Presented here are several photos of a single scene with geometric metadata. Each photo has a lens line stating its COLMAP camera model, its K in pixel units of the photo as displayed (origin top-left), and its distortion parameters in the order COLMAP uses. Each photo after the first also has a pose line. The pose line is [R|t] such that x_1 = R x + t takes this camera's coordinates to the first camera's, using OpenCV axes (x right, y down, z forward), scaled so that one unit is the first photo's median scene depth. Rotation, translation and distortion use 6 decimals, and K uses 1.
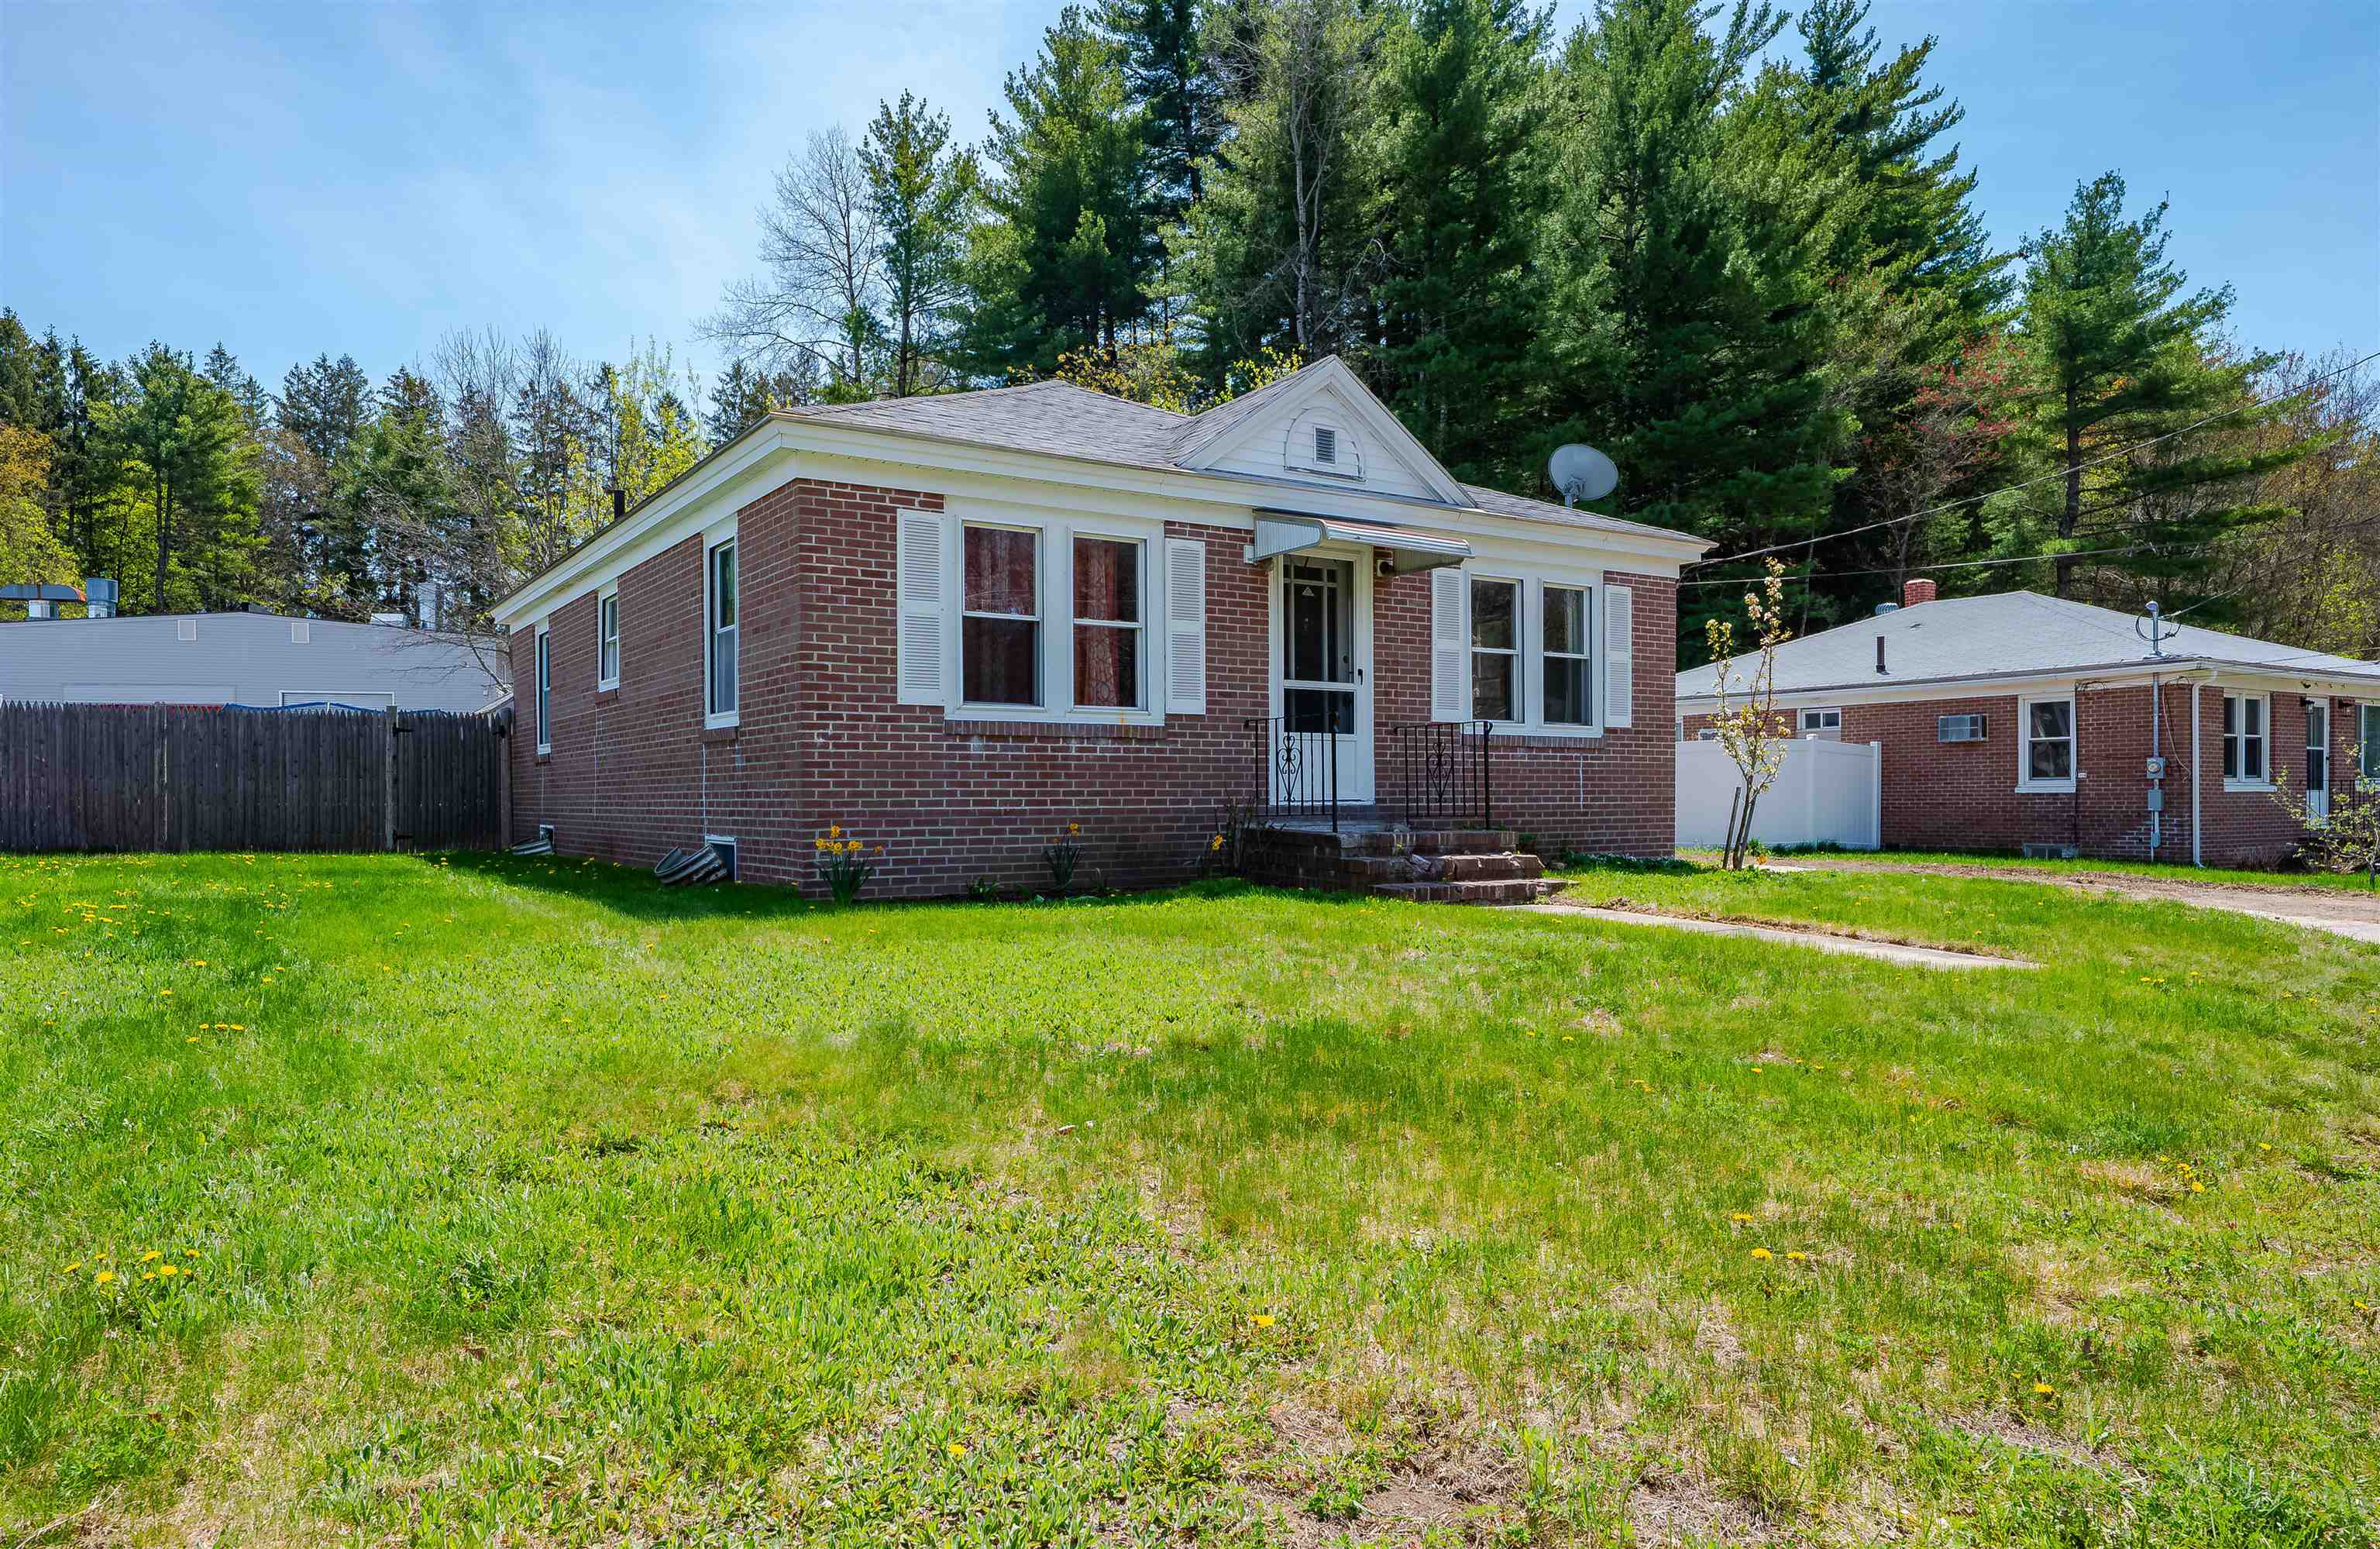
lens RADIAL K [[1533.1, 0, 1189.3], [0, 1533.1, 836.9], [0, 0, 1]] dist [0.000974, -0.000385]
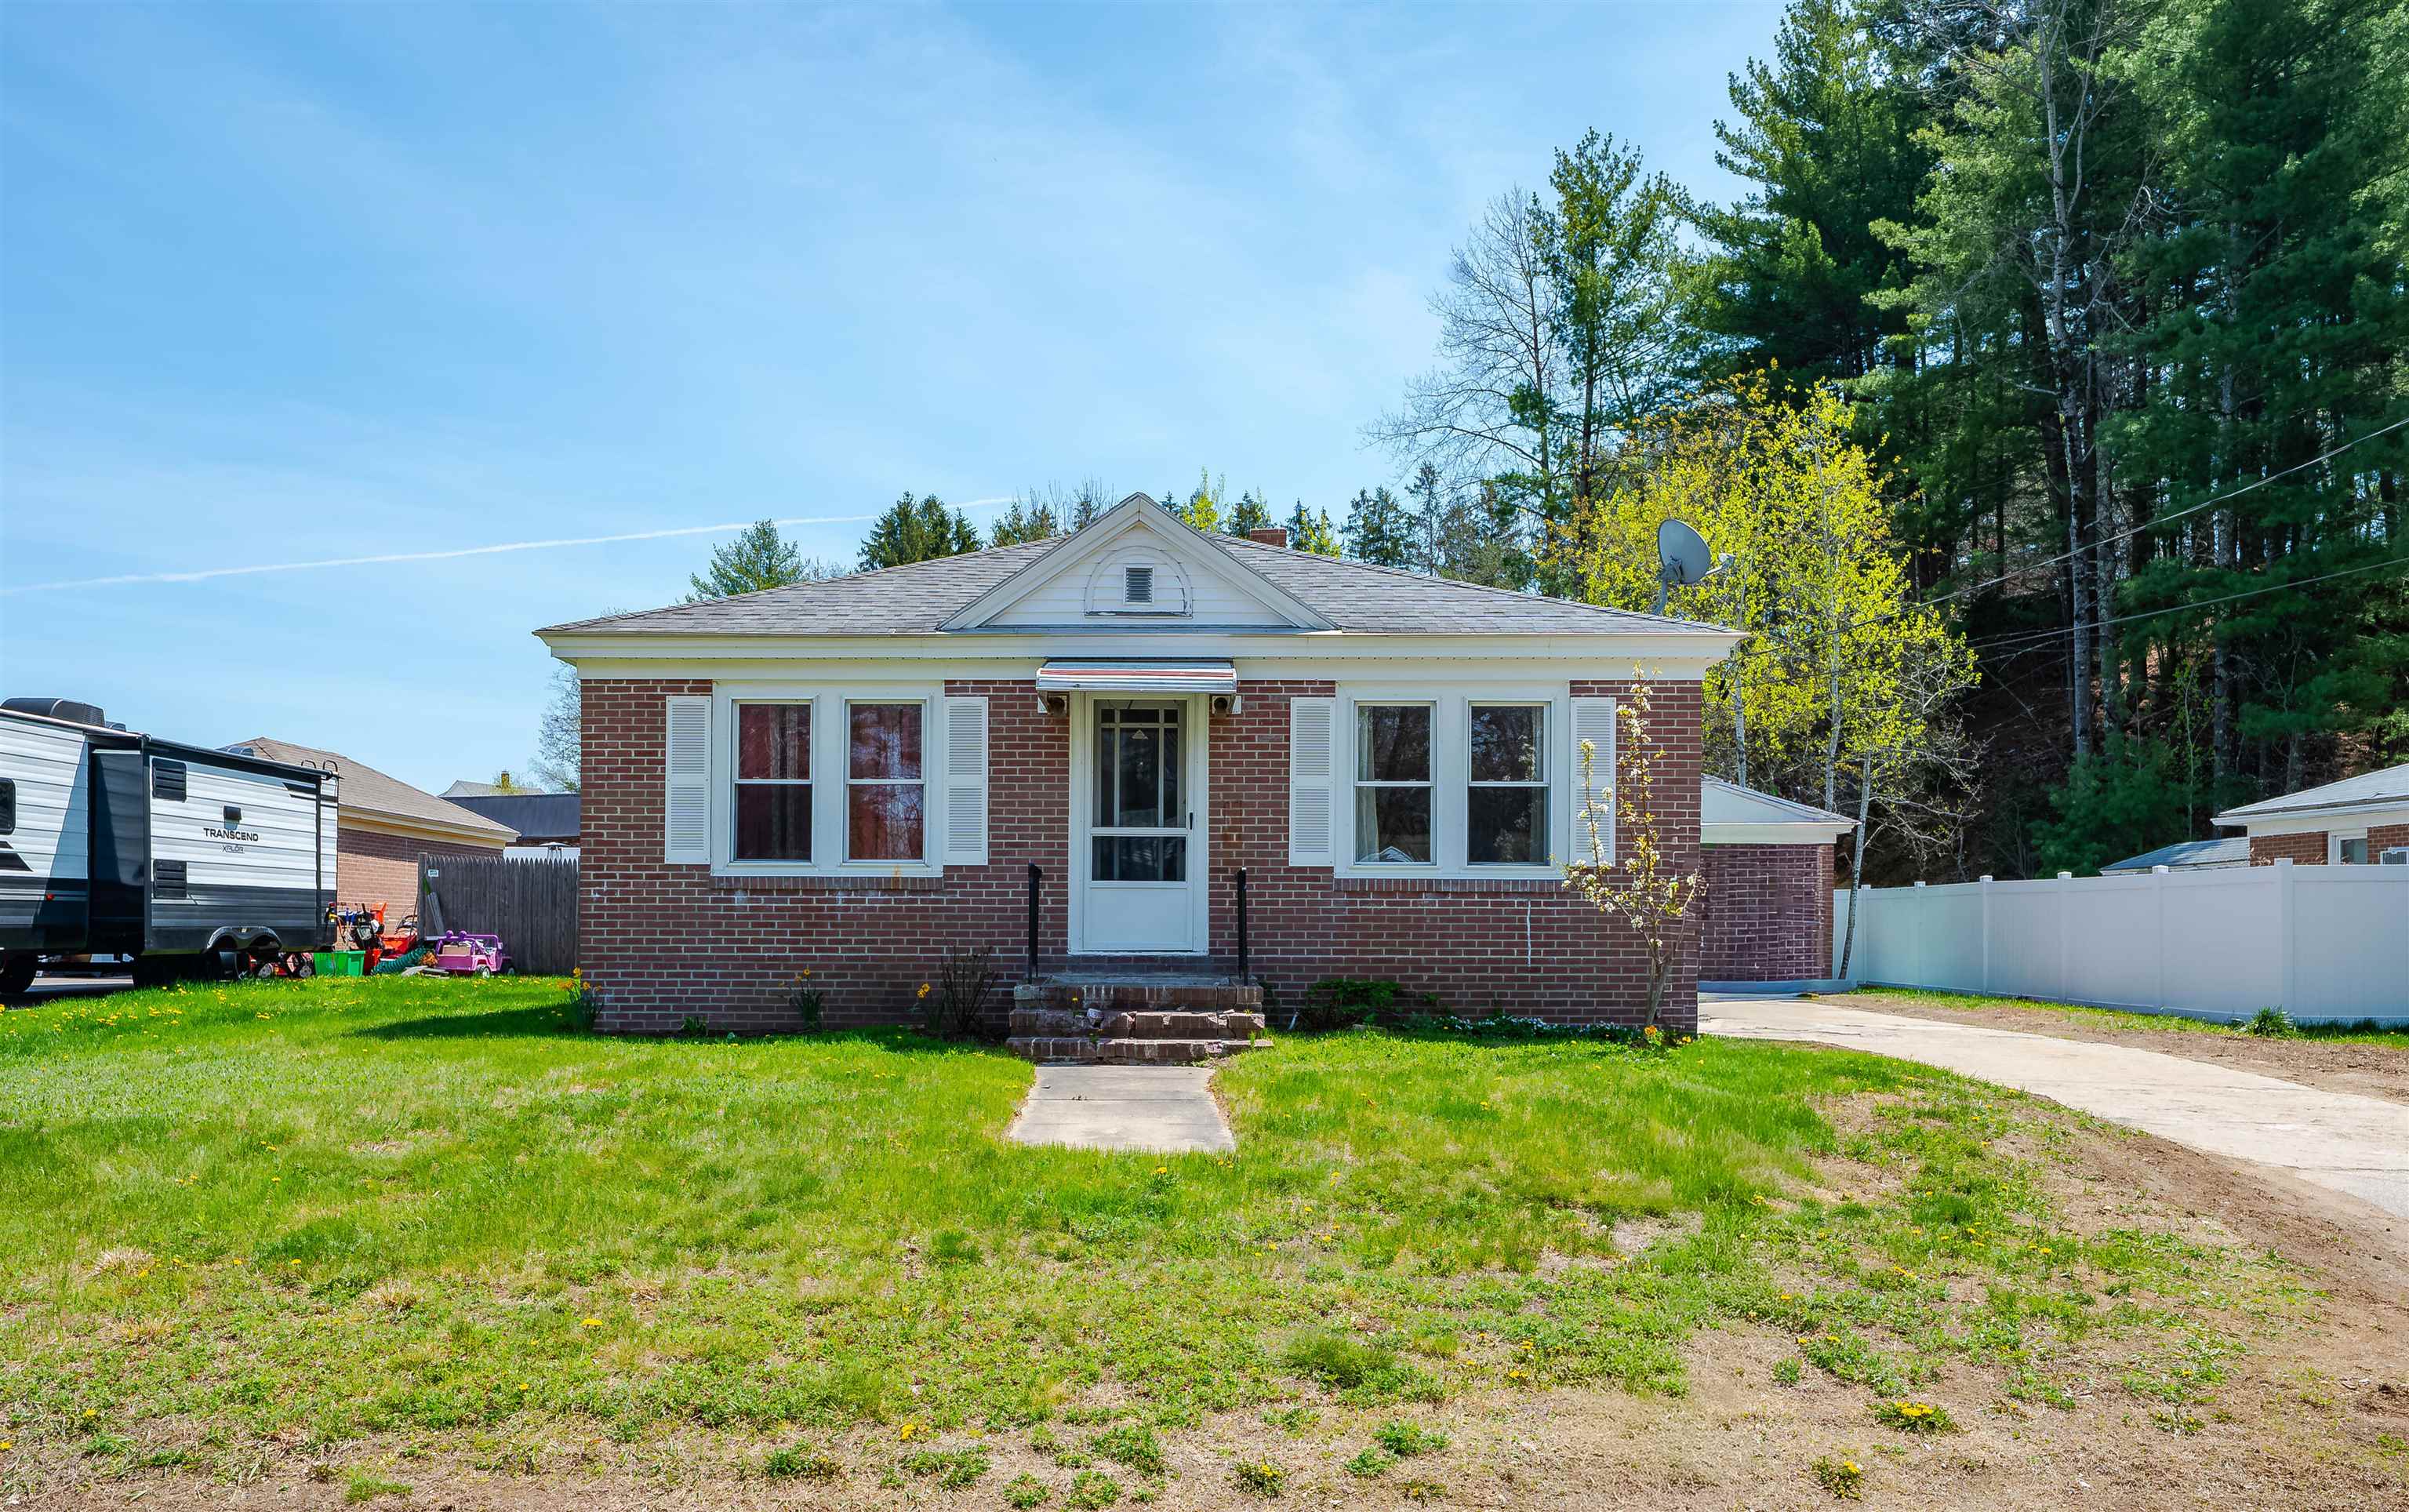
lens RADIAL K [[1744.2, 0, 1047.2], [0, 1744.2, 935.4], [0, 0, 1]] dist [-0.005173, 0.000078]
pose [[0.823930, 0.009792, -0.566607, 0.667365], [-0.022068, 0.999647, -0.014814, -0.016083], [0.566262, 0.024710, 0.823855, 0.064946]]
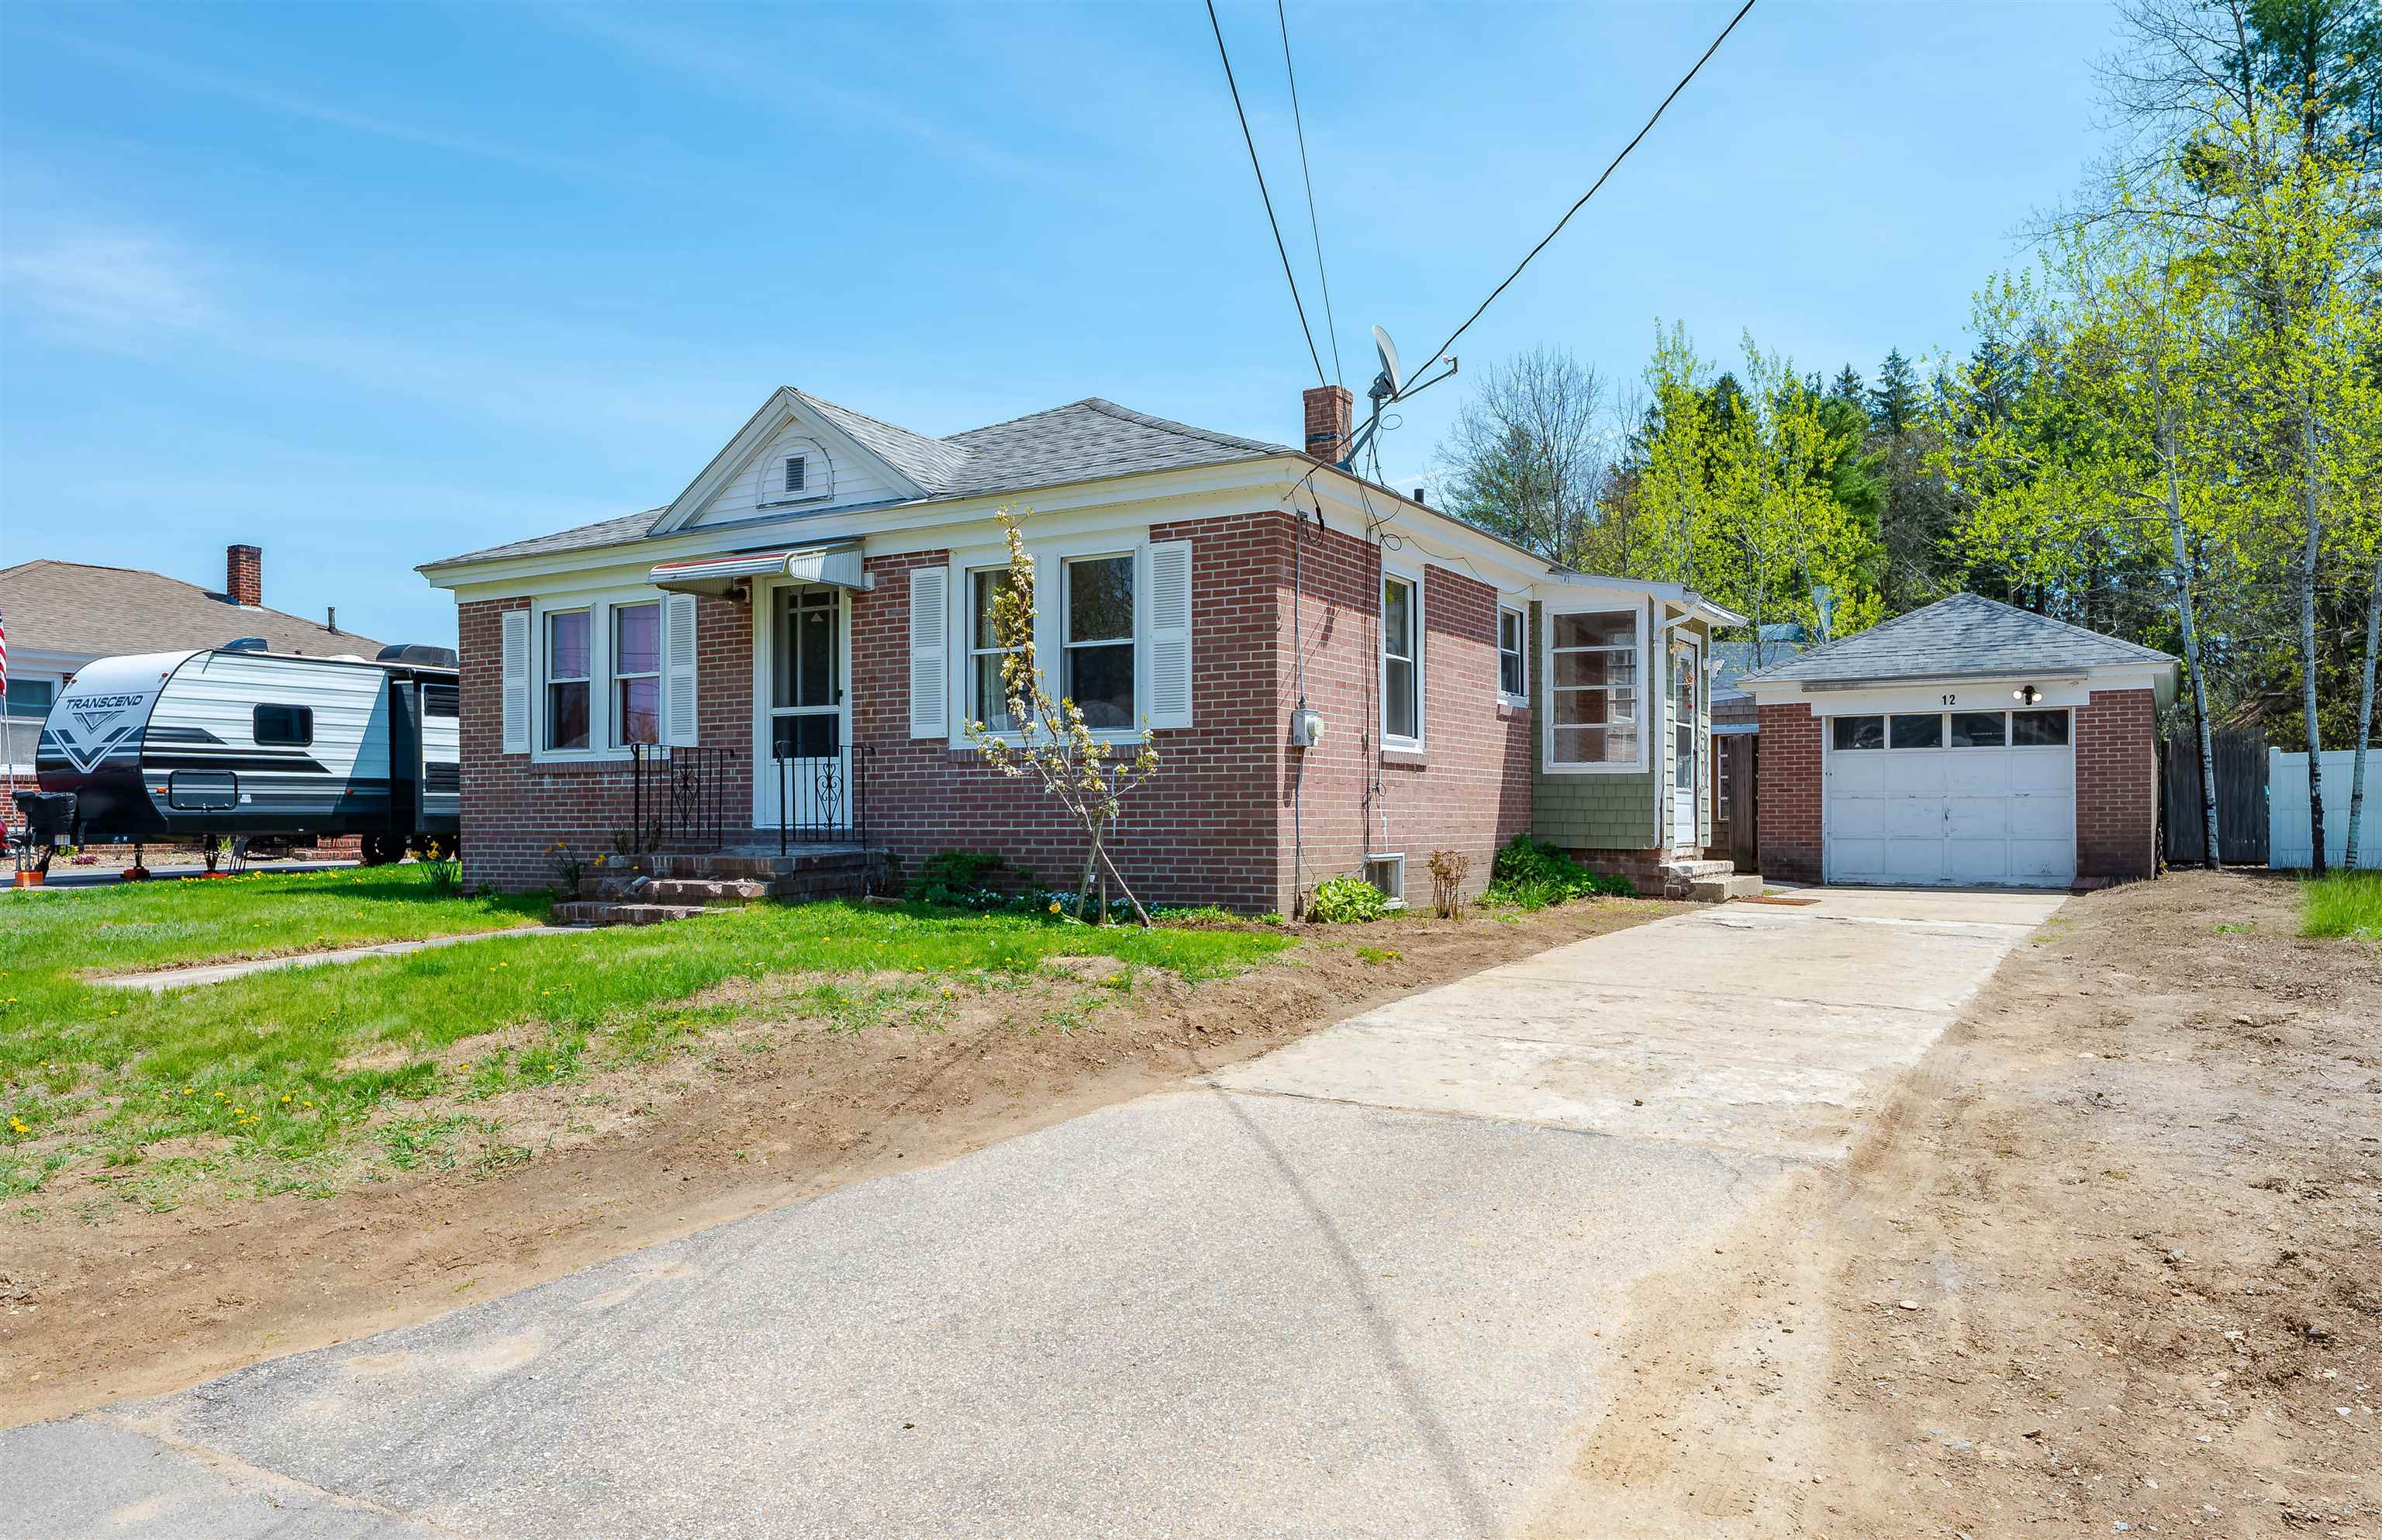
lens RADIAL K [[1658.8, 0, 1193.1], [0, 1658.8, 836.2], [0, 0, 1]] dist [0.000004, 0.000153]
pose [[0.427373, 0.009682, -0.904023, 1.194431], [-0.021552, 0.999768, 0.000518, -0.022289], [0.903818, 0.019263, 0.427483, 0.773588]]
